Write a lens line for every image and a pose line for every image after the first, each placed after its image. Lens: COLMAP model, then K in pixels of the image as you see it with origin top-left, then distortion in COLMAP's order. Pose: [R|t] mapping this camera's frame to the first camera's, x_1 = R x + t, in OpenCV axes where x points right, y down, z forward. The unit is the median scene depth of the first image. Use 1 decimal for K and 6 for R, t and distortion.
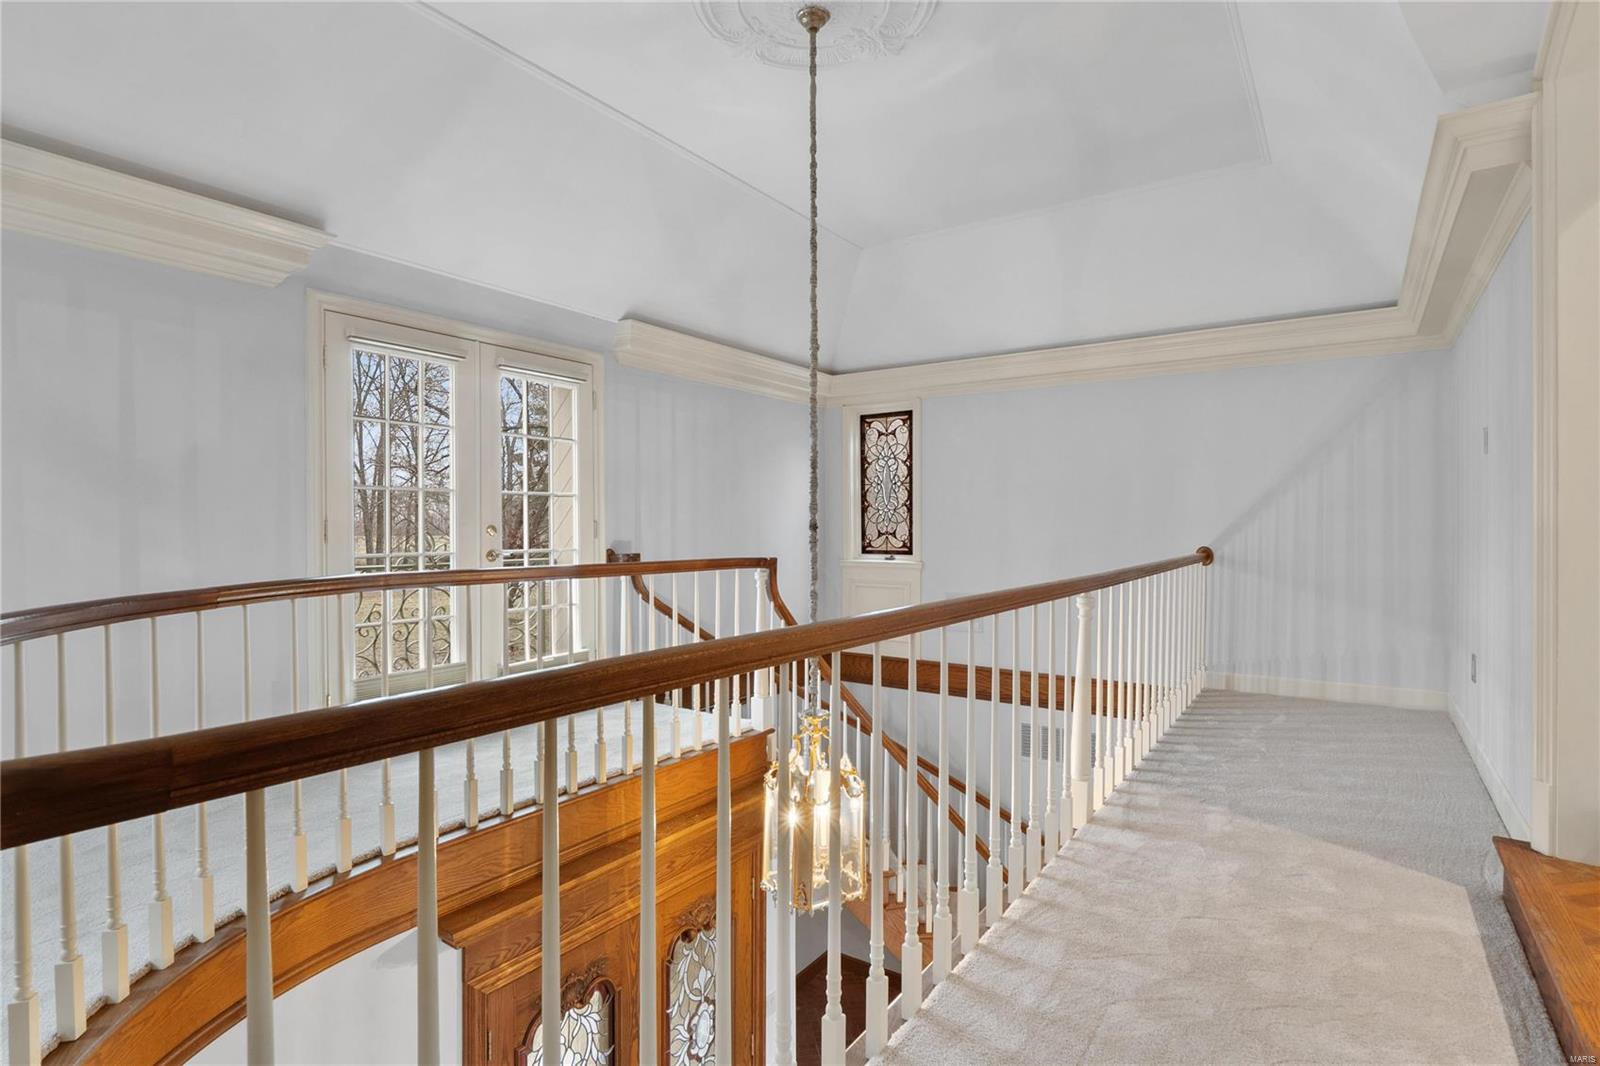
lens RADIAL K [[811.0, 0, 808.4], [0, 811.0, 524.9], [0, 0, 1]] dist [-0.004057, -0.000945]
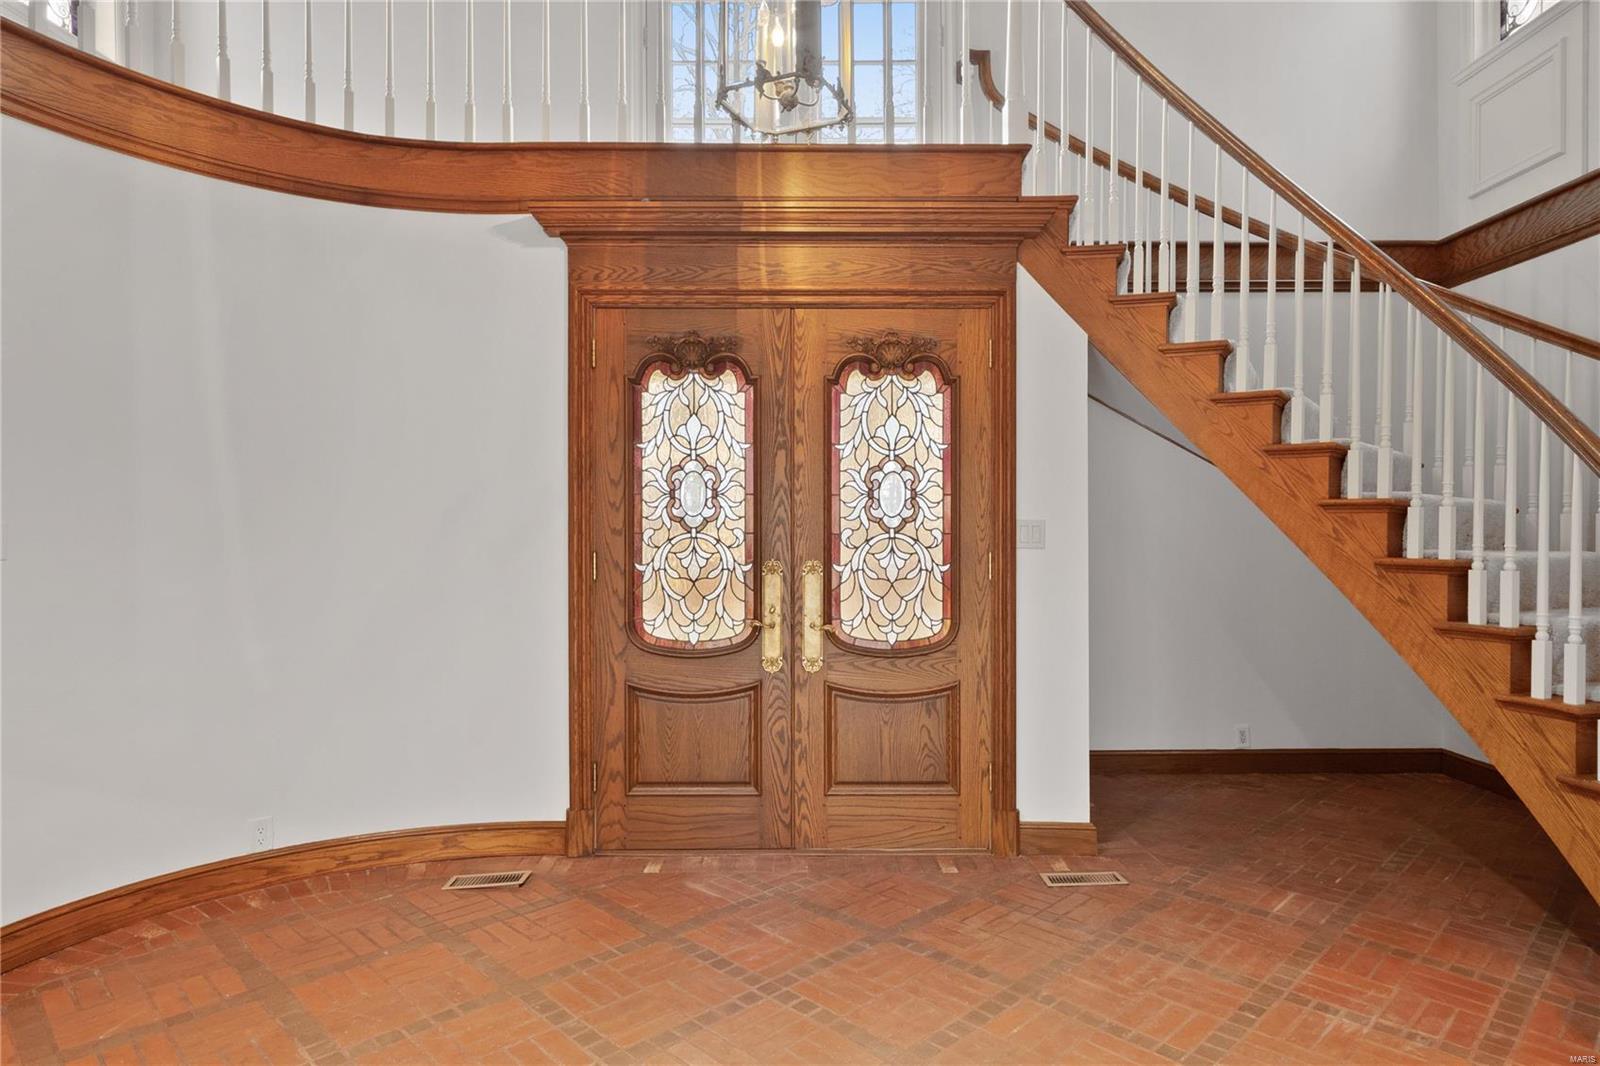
lens RADIAL K [[944.1, 0, 800.1], [0, 944.1, 532.6], [0, 0, 1]] dist [0.004648, -0.003907]
pose [[0.555590, 0.006219, -0.831433, 0.588767], [-0.008456, 0.999963, 0.001829, 0.652983], [0.831413, 0.006015, 0.555622, 0.401995]]
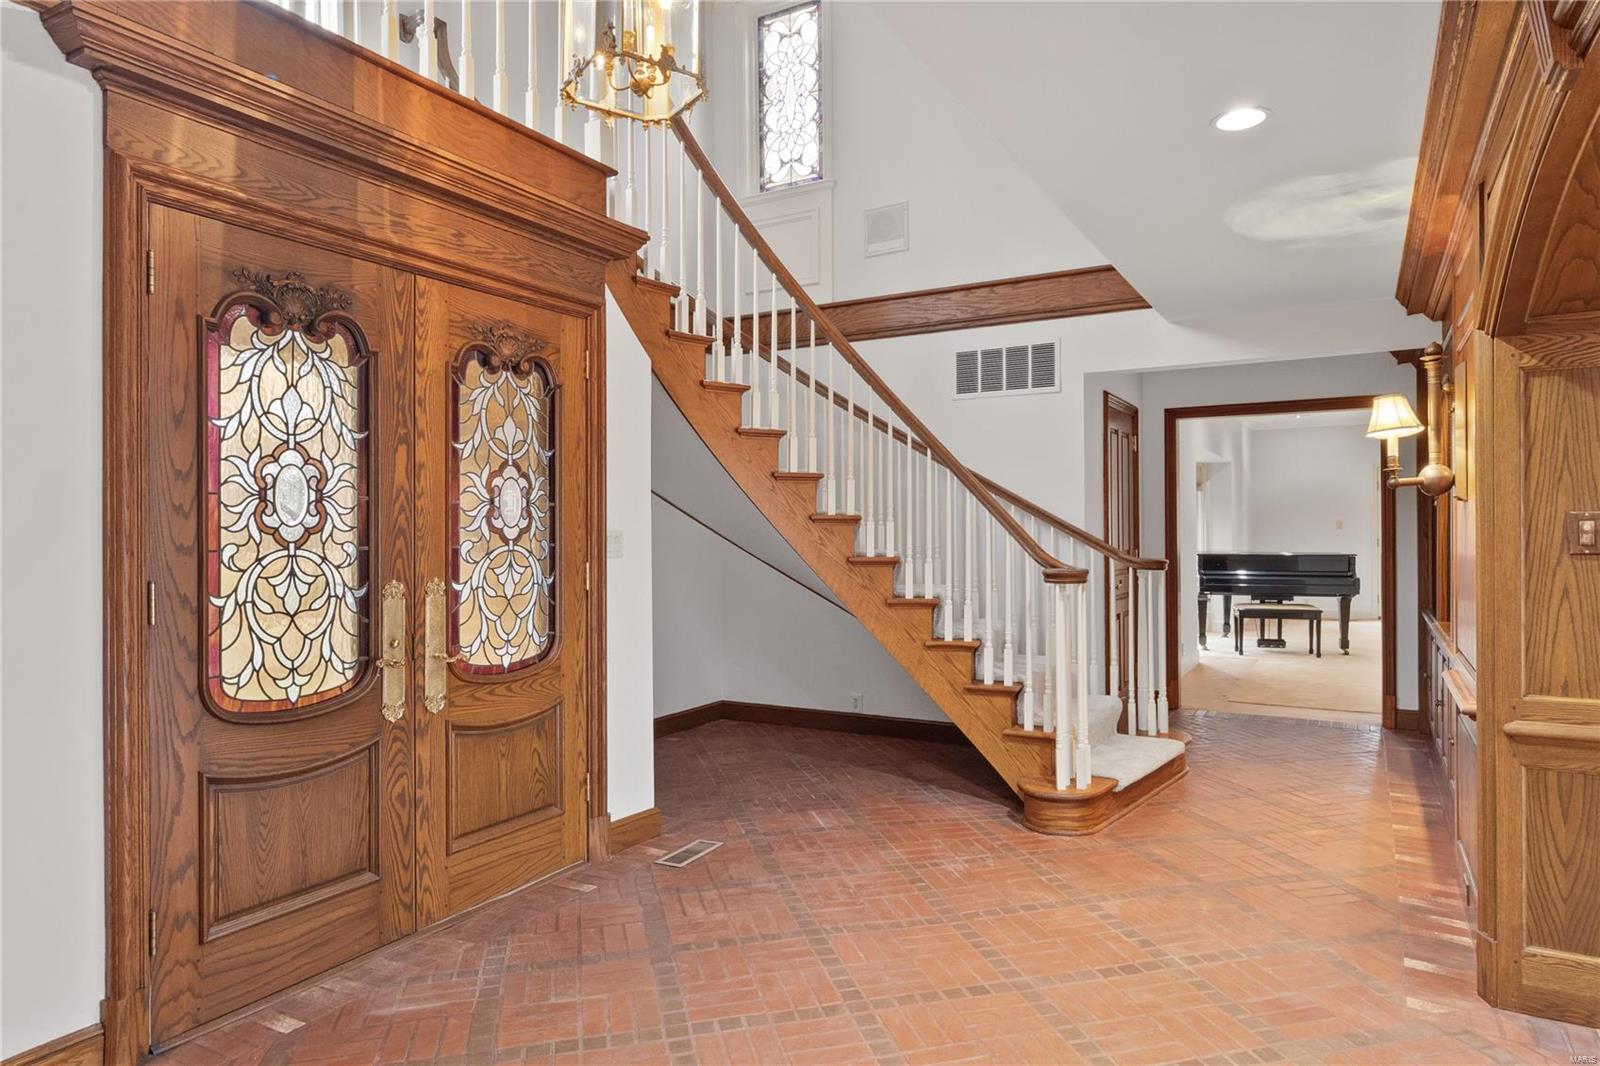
lens RADIAL K [[958.9, 0, 800.7], [0, 958.9, 535.4], [0, 0, 1]] dist [0.001734, -0.002925]
pose [[0.997755, -0.004801, 0.066795, 0.071959], [0.005162, 0.999973, -0.005220, 0.651430], [-0.066768, 0.005553, 0.997753, 0.118964]]
